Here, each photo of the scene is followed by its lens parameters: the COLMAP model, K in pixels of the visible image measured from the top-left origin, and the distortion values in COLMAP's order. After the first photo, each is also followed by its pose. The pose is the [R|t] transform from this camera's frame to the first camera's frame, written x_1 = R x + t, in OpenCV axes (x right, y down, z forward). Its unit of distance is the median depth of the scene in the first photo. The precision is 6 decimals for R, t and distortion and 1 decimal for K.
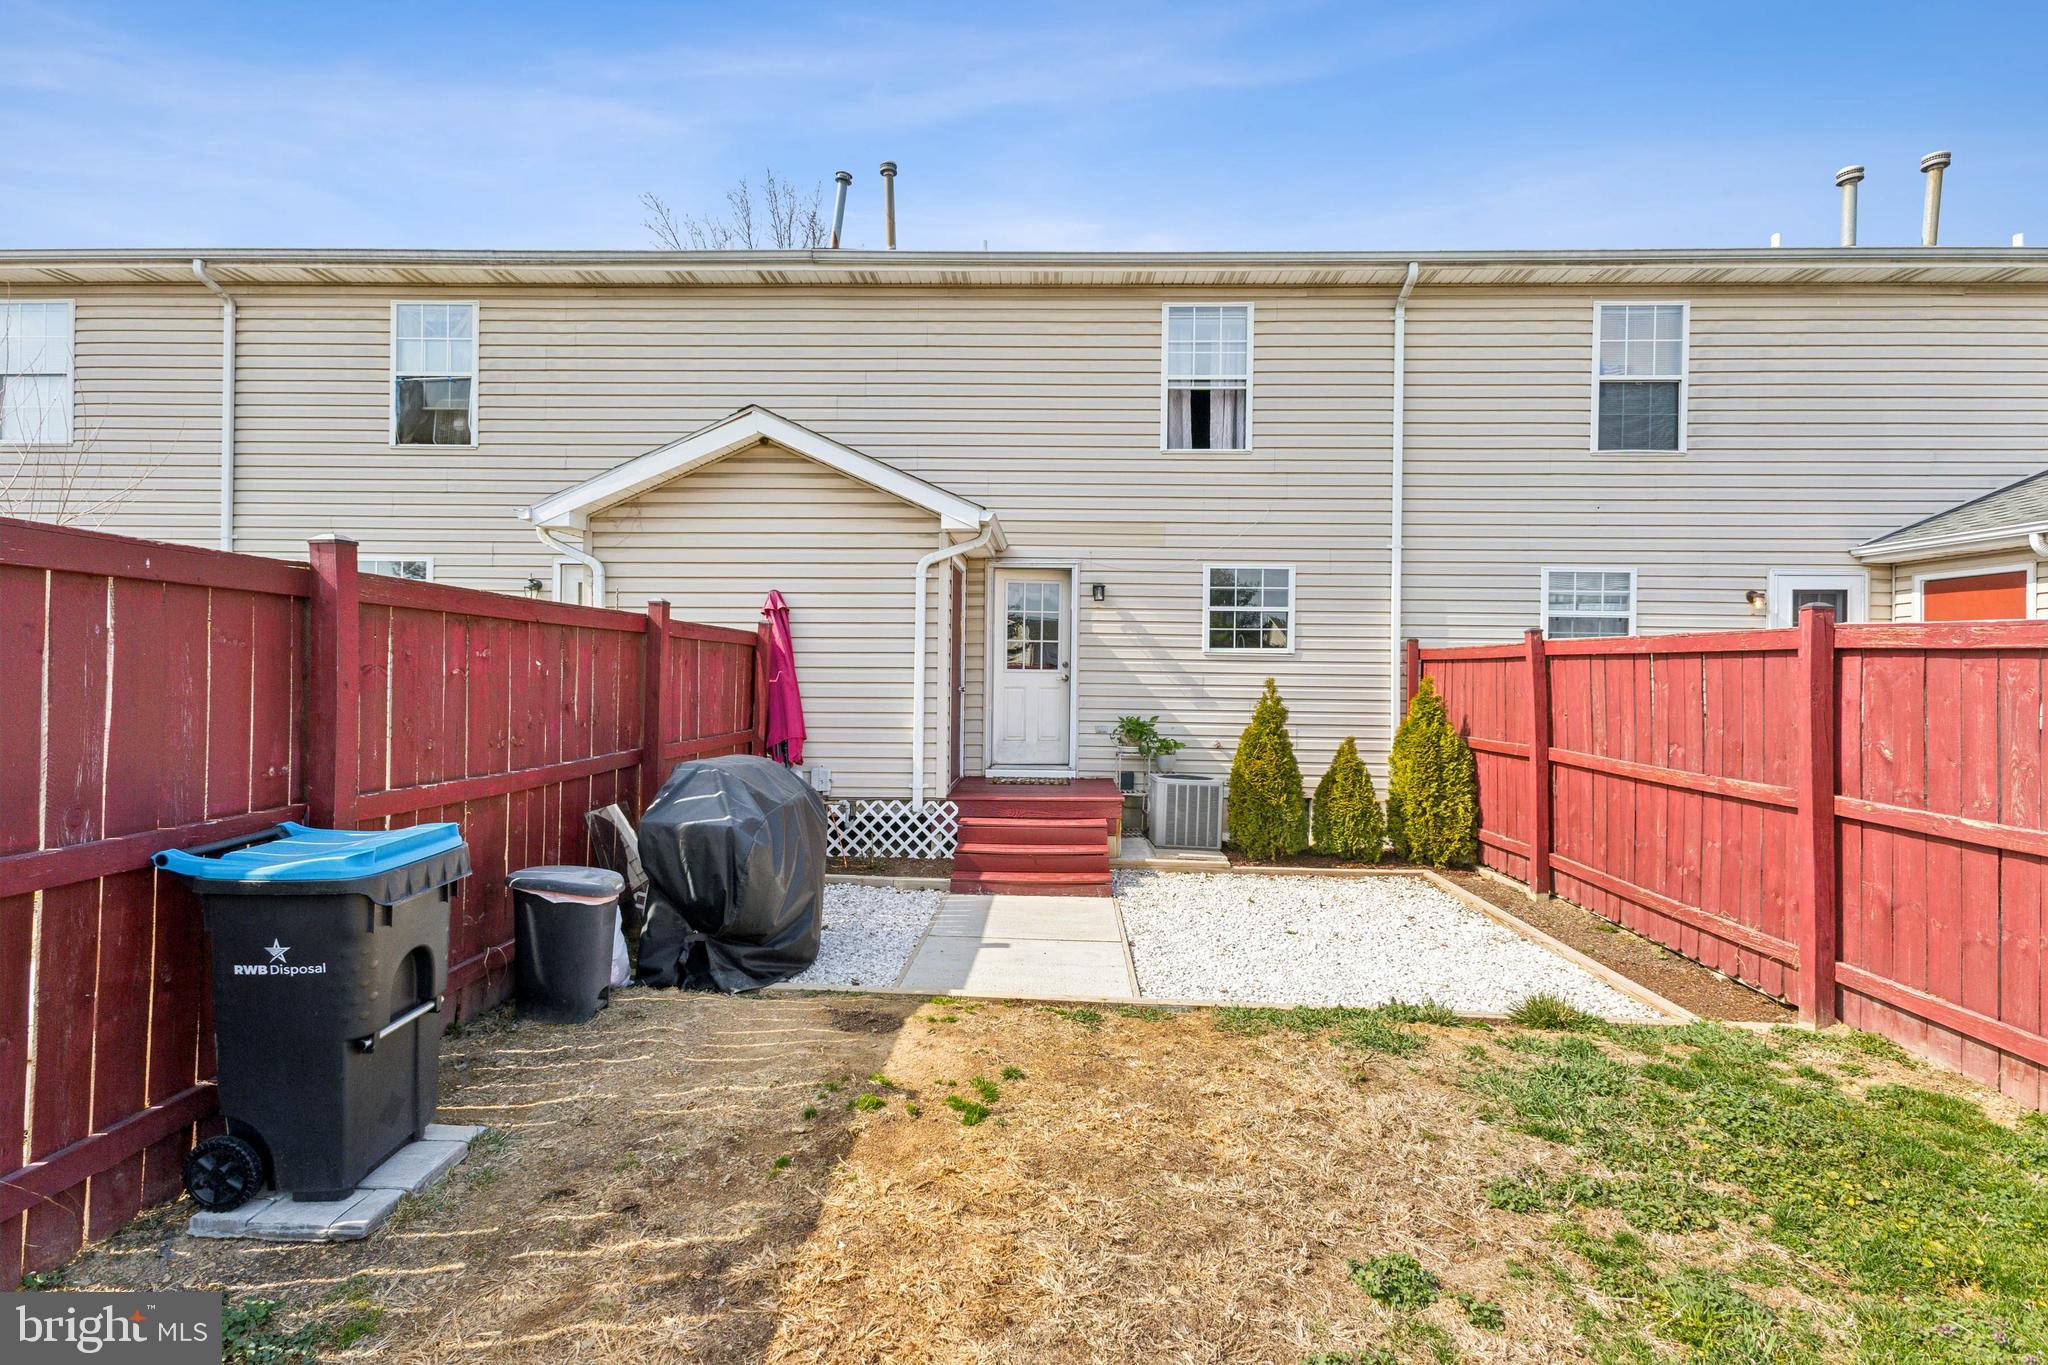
lens RADIAL K [[889.8, 0, 1030.3], [0, 889.8, 682.6], [0, 0, 1]] dist [0.010574, -0.000742]
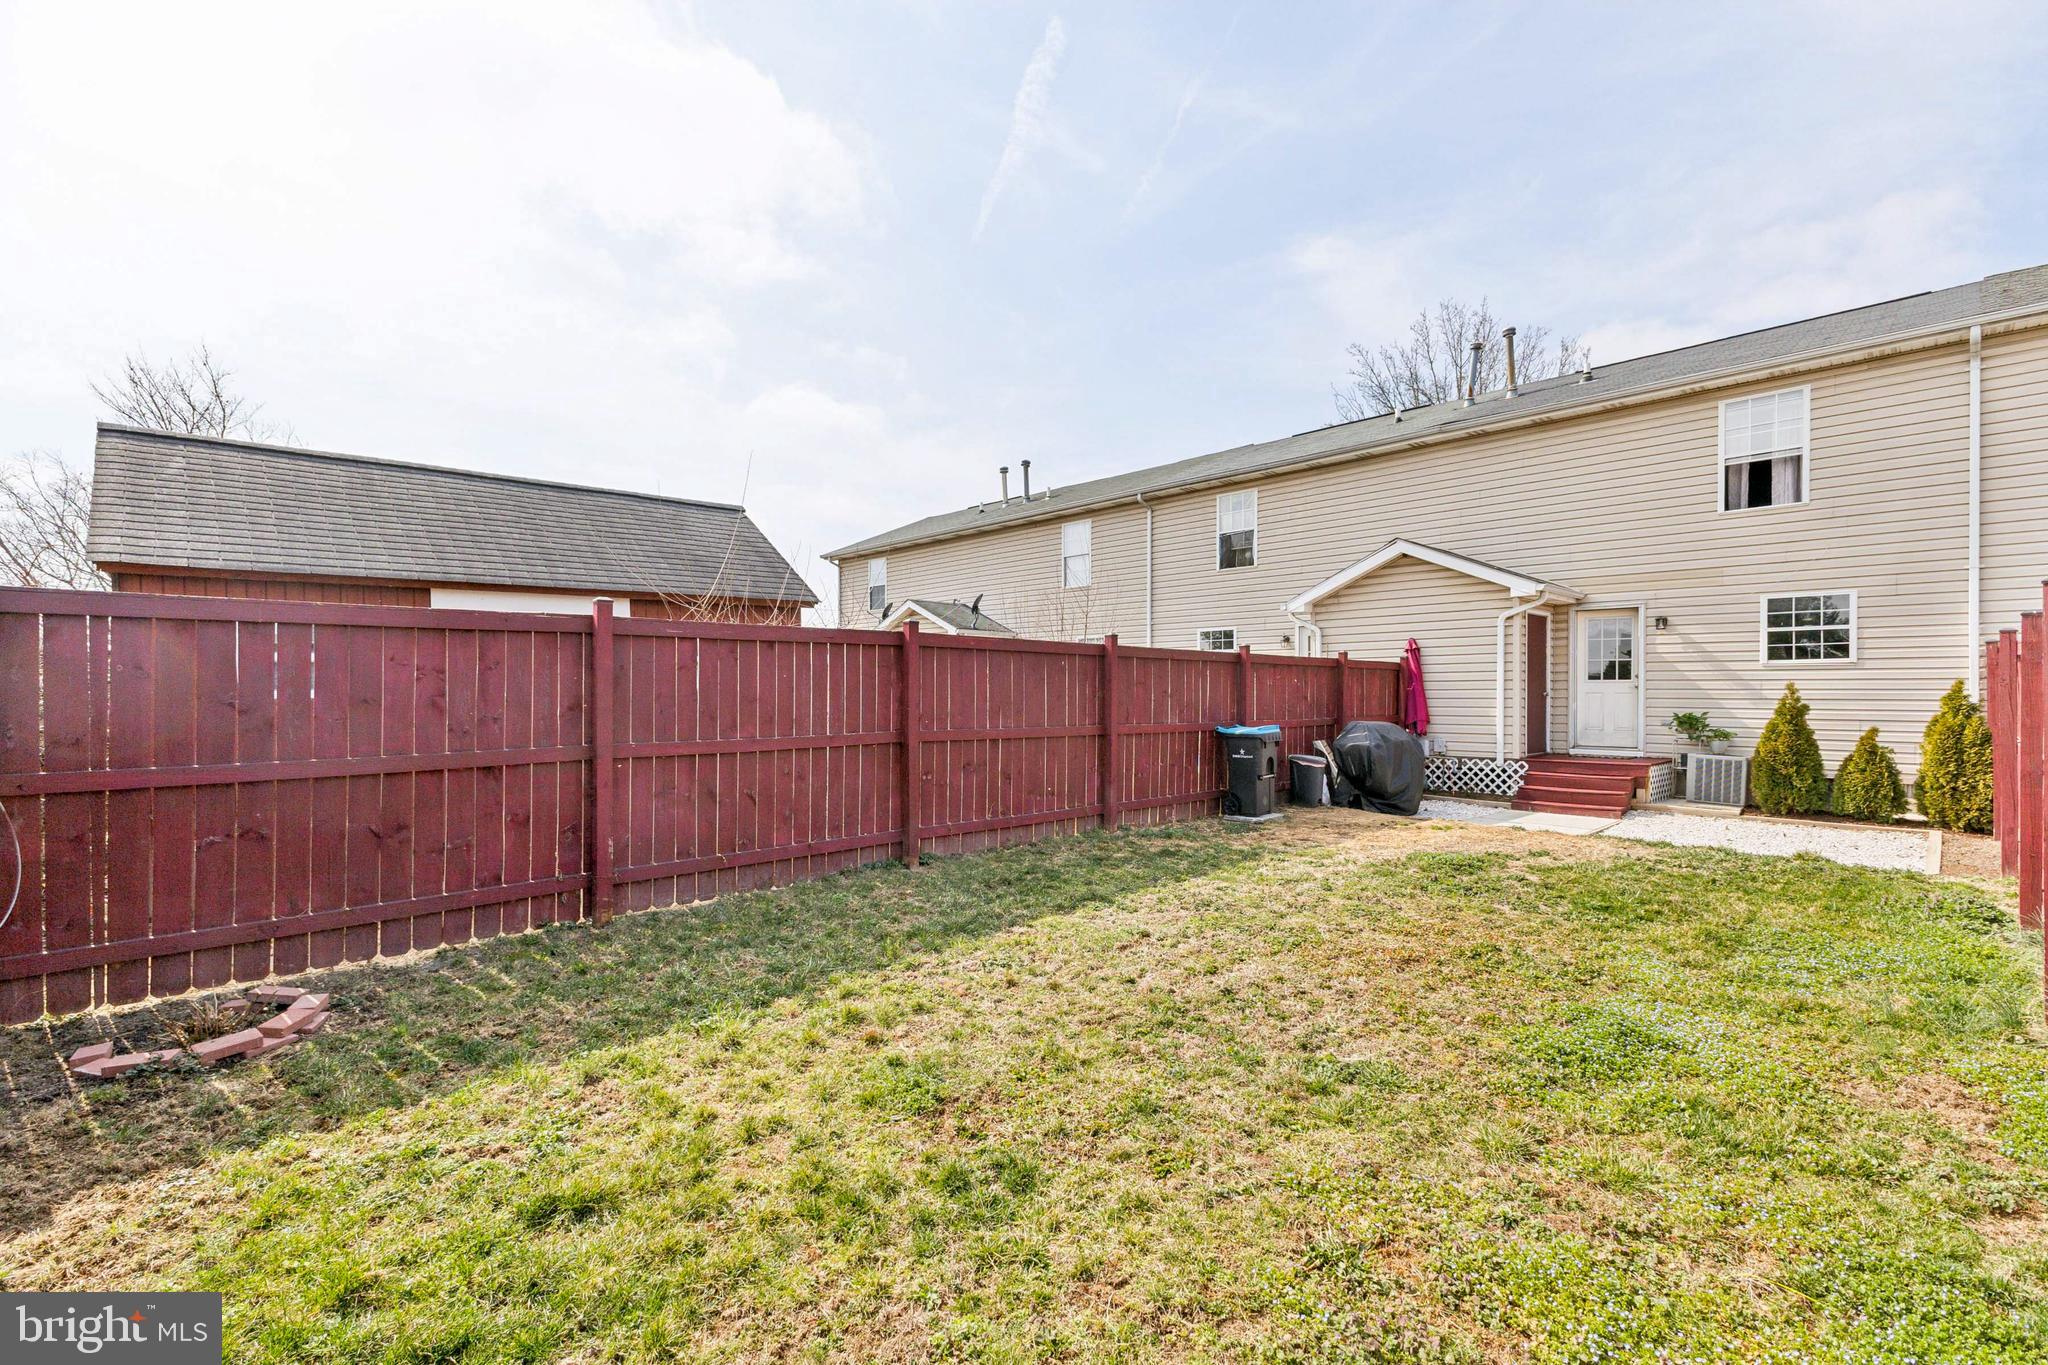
lens RADIAL K [[889.8, 0, 1030.3], [0, 889.8, 682.6], [0, 0, 1]] dist [0.010574, -0.000742]
pose [[0.717681, -0.018737, -0.696120, 0.392815], [0.002697, 0.999705, -0.024128, 0.025268], [0.696367, 0.015439, 0.717520, -0.784189]]
